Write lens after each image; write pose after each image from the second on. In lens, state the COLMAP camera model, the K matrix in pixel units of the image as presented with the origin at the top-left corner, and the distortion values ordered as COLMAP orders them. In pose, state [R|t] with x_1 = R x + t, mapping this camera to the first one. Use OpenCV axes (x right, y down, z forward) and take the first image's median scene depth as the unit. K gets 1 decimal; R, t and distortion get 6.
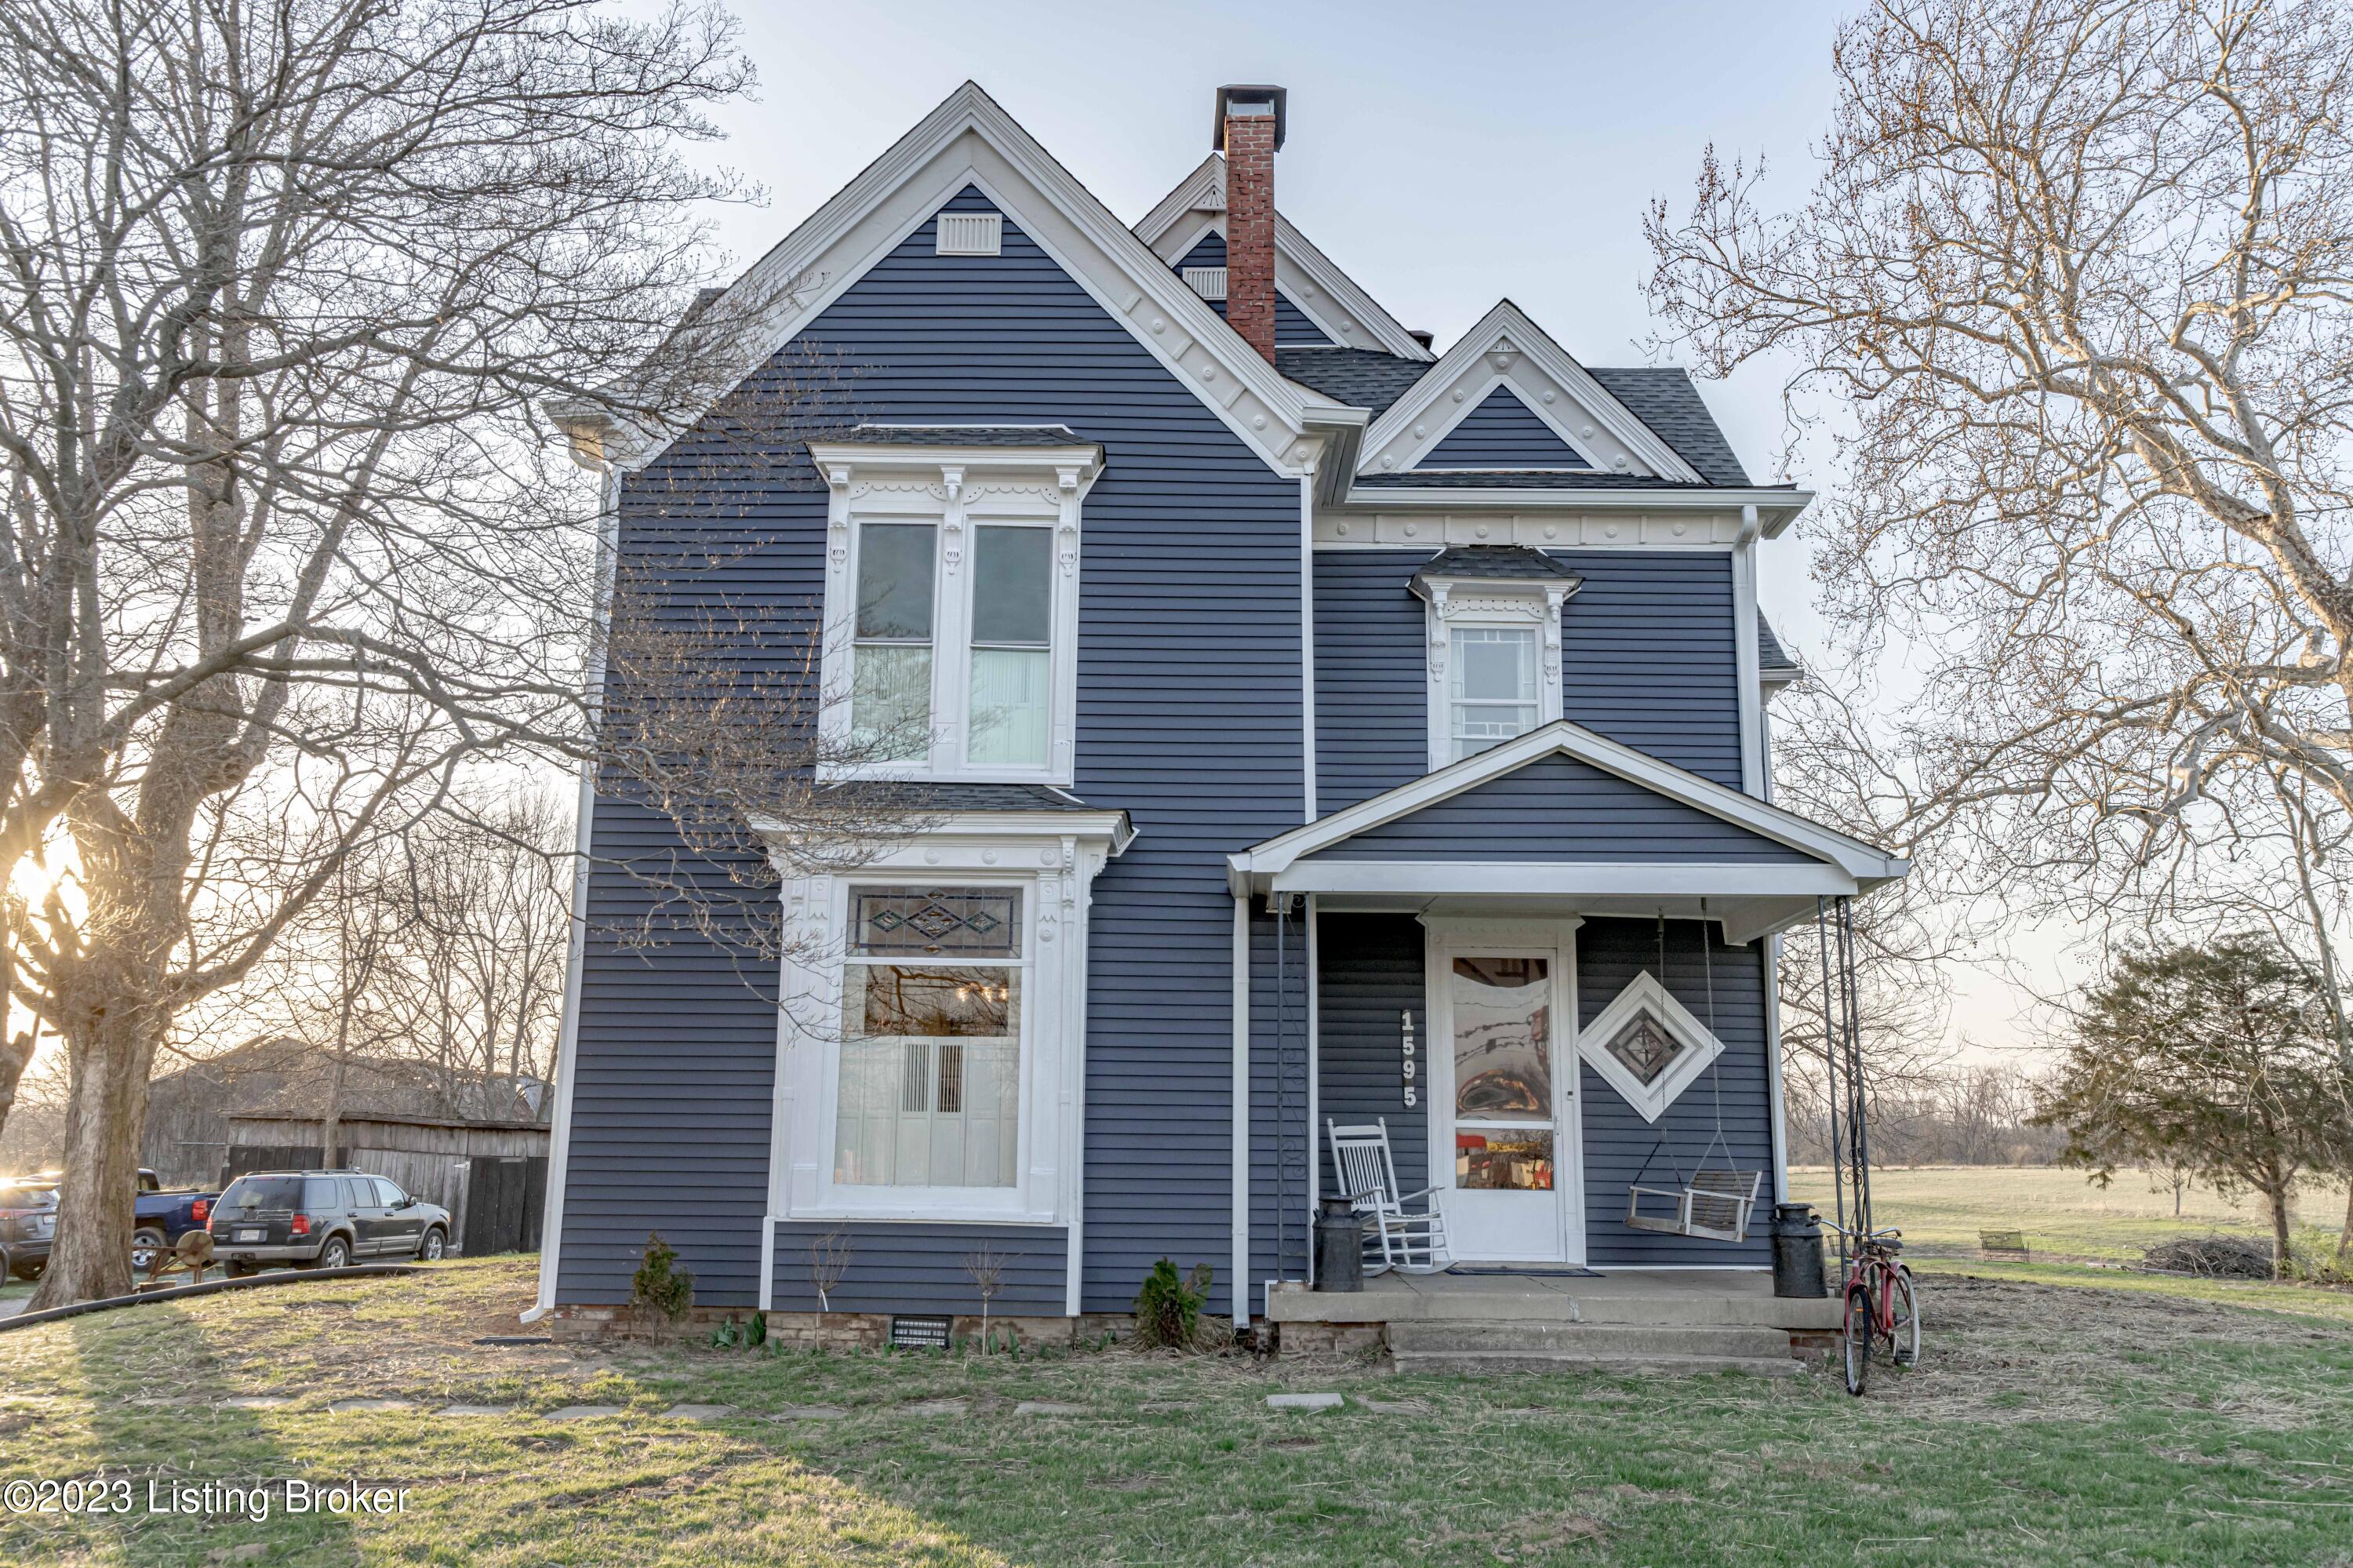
lens RADIAL K [[1855.6, 0, 1166.0], [0, 1855.6, 783.0], [0, 0, 1]] dist [0.000291, -0.001157]
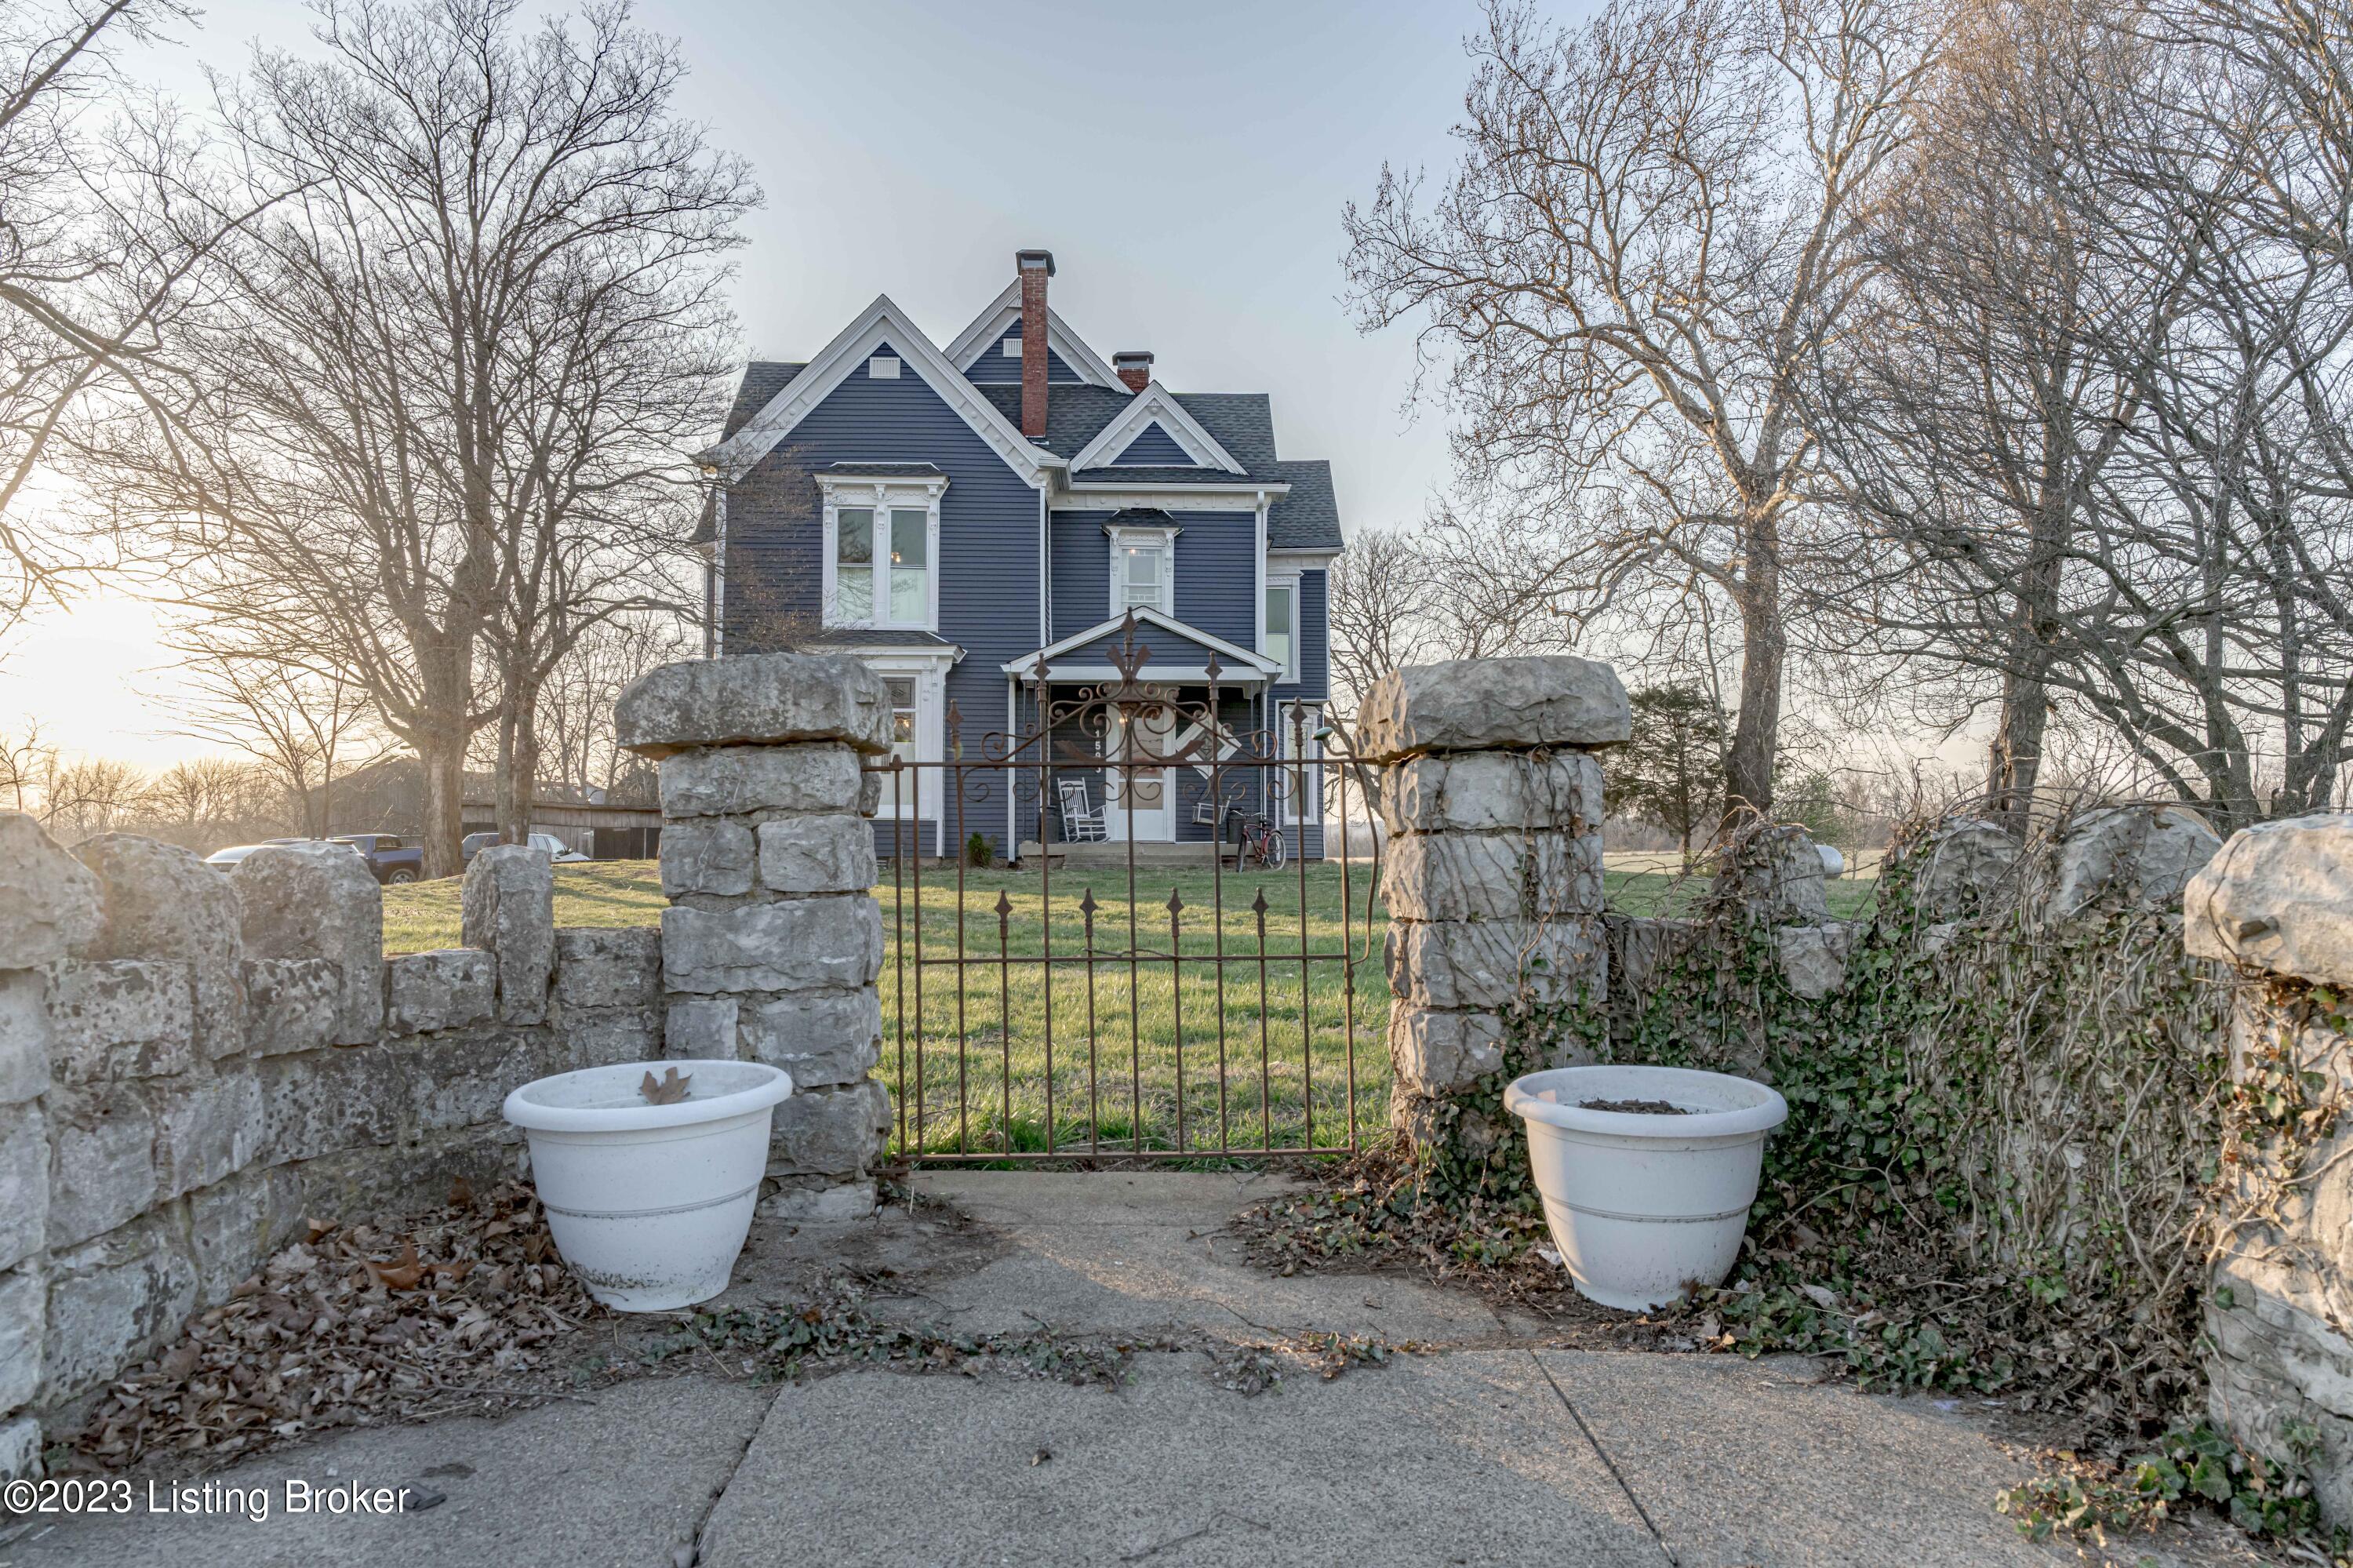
lens RADIAL K [[1612.0, 0, 1183.5], [0, 1612.0, 771.5], [0, 0, 1]] dist [0.004154, 0.000381]
pose [[0.998547, -0.010942, 0.052758, 0.135434], [0.003237, 0.989576, 0.143978, -0.105664], [-0.053783, -0.143598, 0.988174, -0.924377]]
